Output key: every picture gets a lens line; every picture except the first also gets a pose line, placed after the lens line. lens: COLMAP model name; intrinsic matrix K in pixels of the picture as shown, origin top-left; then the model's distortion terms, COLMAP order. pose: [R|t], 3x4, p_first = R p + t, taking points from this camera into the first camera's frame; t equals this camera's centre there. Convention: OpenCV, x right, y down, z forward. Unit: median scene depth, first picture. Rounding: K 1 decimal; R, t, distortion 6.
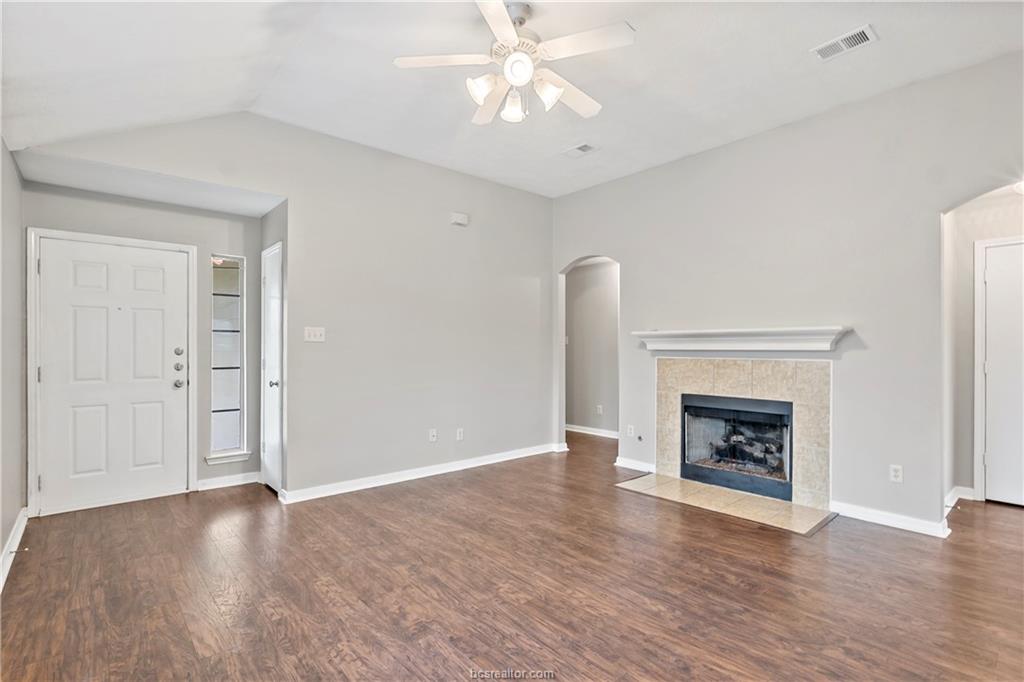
lens RADIAL K [[482.3, 0, 513.0], [0, 482.3, 349.1], [0, 0, 1]] dist [-0.009578, -0.001144]
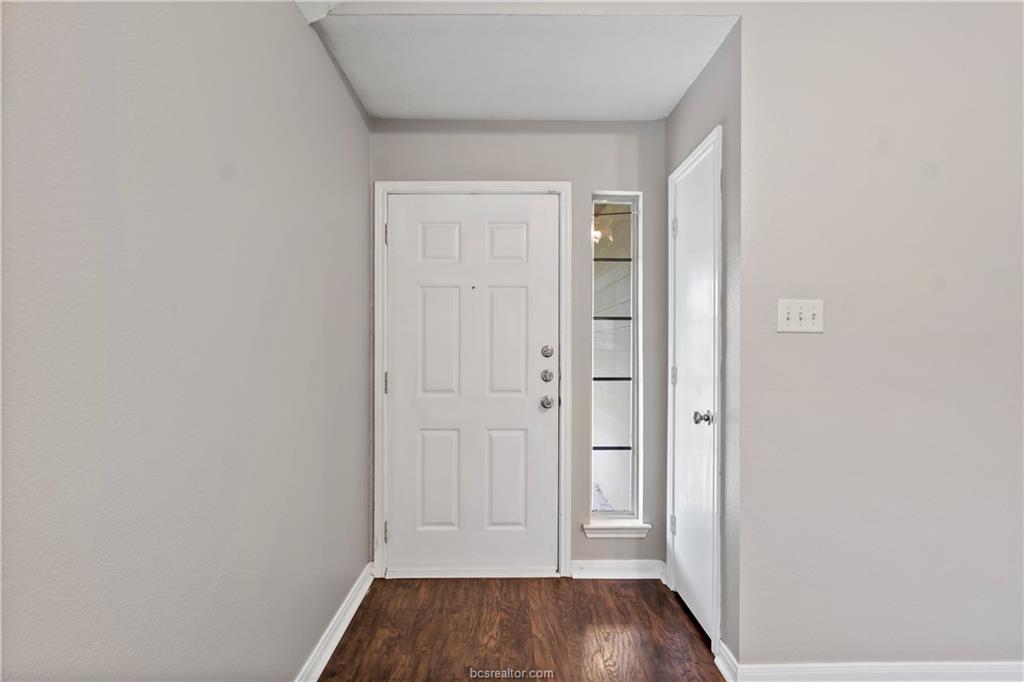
lens RADIAL K [[482.3, 0, 507.3], [0, 482.3, 346.4], [0, 0, 1]] dist [-0.009578, -0.001144]
pose [[0.757964, 0.000660, -0.652296, -0.394484], [-0.002257, 0.999996, -0.001611, -0.000816], [0.652293, 0.002693, 0.757962, 0.593458]]
